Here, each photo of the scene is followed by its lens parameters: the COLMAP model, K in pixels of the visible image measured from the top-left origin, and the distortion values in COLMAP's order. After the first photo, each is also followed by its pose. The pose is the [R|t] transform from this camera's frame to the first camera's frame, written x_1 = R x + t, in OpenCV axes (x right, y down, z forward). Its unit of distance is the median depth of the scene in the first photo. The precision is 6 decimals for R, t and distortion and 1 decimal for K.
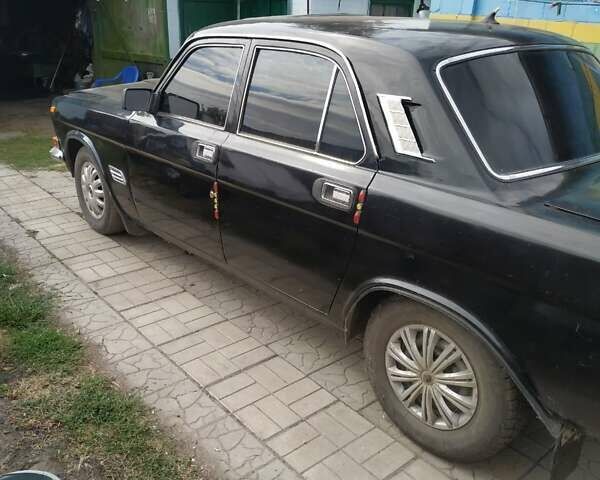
lens RADIAL K [[563.1, 0, 300.0], [0, 563.1, 240.0], [0, 0, 1]] dist [0.128044, -0.345263]
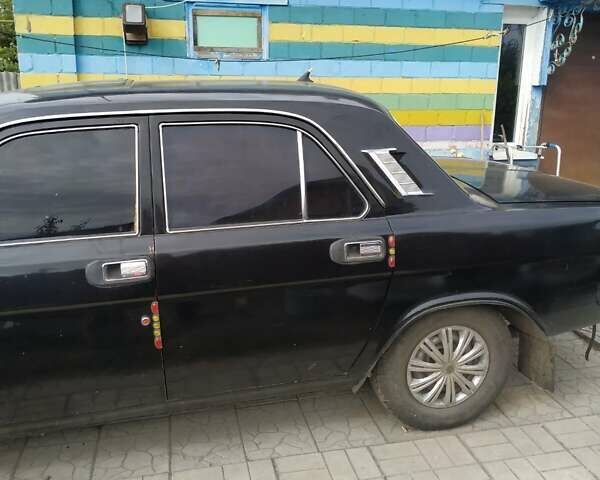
lens RADIAL K [[563.1, 0, 300.0], [0, 563.1, 240.0], [0, 0, 1]] dist [0.128044, -0.345263]
pose [[0.482414, -0.281149, 0.829597, -0.807955], [0.340680, 0.932745, 0.118000, -0.248076], [-0.806978, 0.225702, 0.545751, 0.507238]]
